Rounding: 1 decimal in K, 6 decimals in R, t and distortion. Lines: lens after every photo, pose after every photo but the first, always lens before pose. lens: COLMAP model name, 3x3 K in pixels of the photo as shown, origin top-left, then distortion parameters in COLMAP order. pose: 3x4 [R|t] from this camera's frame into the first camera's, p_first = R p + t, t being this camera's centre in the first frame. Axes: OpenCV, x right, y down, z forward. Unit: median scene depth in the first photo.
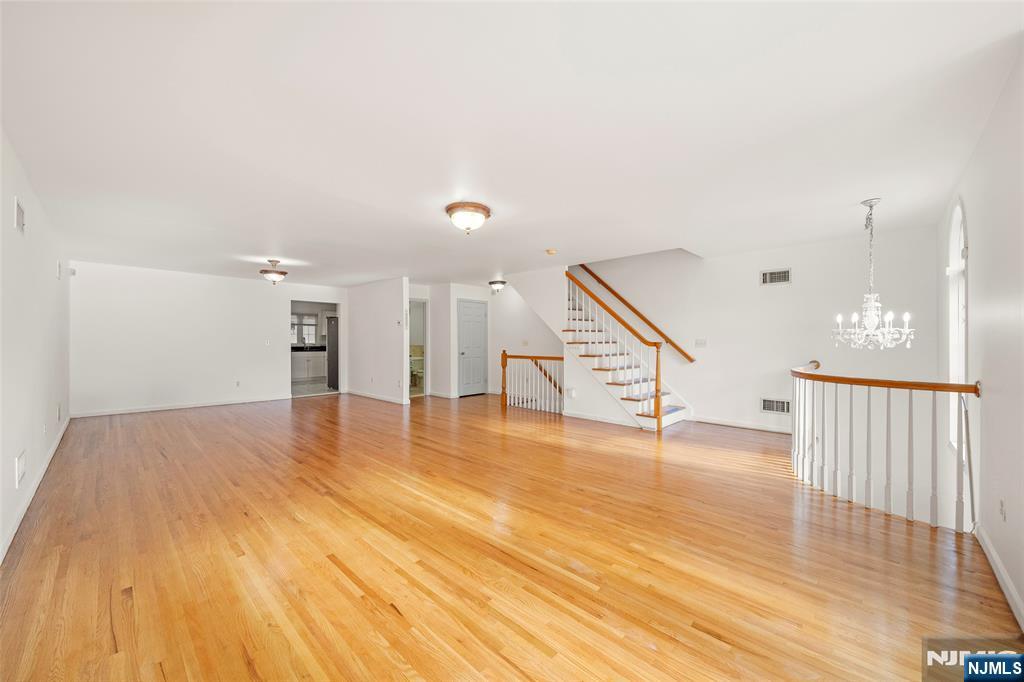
lens RADIAL K [[388.6, 0, 512.0], [0, 388.6, 341.0], [0, 0, 1]] dist [0.000458, 0.000224]
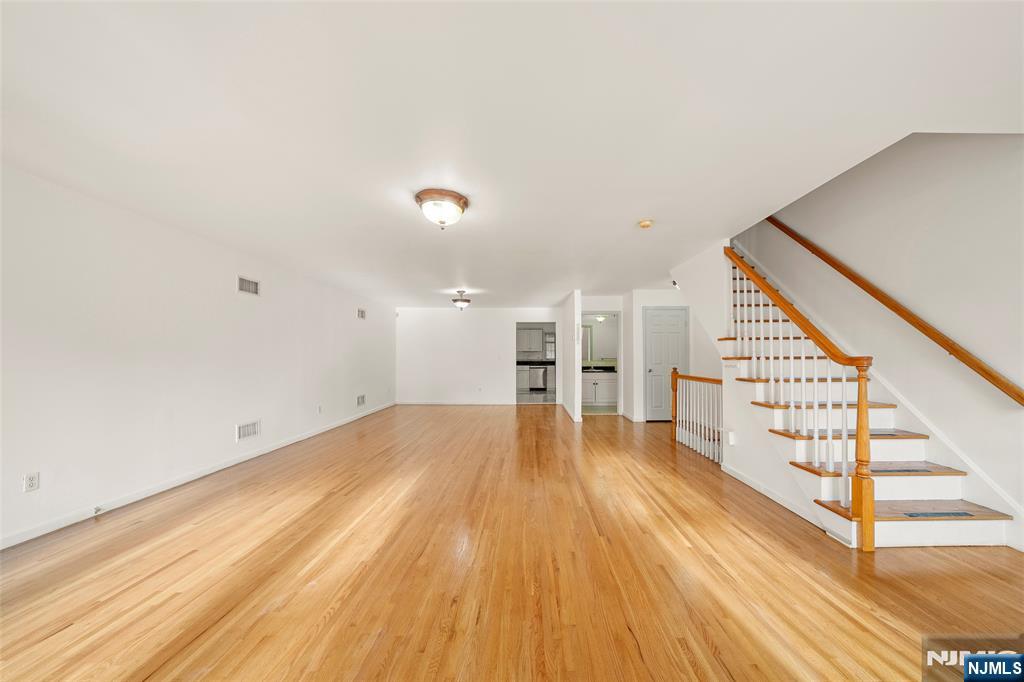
lens RADIAL K [[360.4, 0, 525.5], [0, 360.4, 345.4], [0, 0, 1]] dist [-0.001555, -0.000312]
pose [[0.696268, -0.024350, -0.717368, 0.347476], [0.003951, 0.999539, -0.030093, 0.000399], [0.717771, 0.018119, 0.696044, 0.352417]]
